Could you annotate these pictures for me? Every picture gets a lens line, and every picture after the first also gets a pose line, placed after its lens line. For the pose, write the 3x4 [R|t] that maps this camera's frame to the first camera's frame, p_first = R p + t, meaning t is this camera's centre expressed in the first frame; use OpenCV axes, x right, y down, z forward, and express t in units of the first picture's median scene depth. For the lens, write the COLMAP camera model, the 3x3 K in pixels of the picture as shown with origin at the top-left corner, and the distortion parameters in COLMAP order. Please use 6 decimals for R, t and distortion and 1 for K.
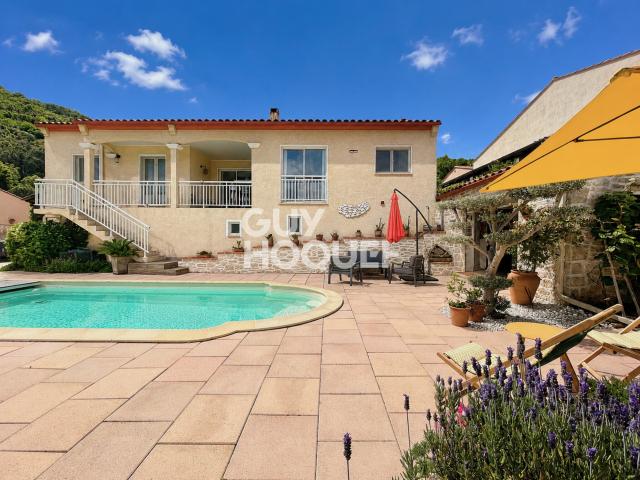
lens RADIAL K [[255.6, 0, 322.0], [0, 255.6, 243.0], [0, 0, 1]] dist [-0.001061, 0.000027]
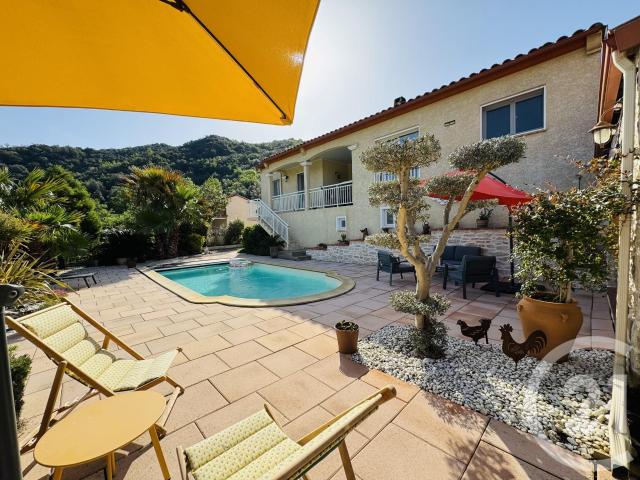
lens RADIAL K [[255.6, 0, 320.0], [0, 255.6, 240.4], [0, 0, 1]] dist [-0.001061, 0.000027]
pose [[0.676130, 0.009495, -0.736721, 0.449405], [0.032056, 0.998591, 0.042289, -0.034158], [0.736085, -0.052209, 0.674873, 0.138000]]
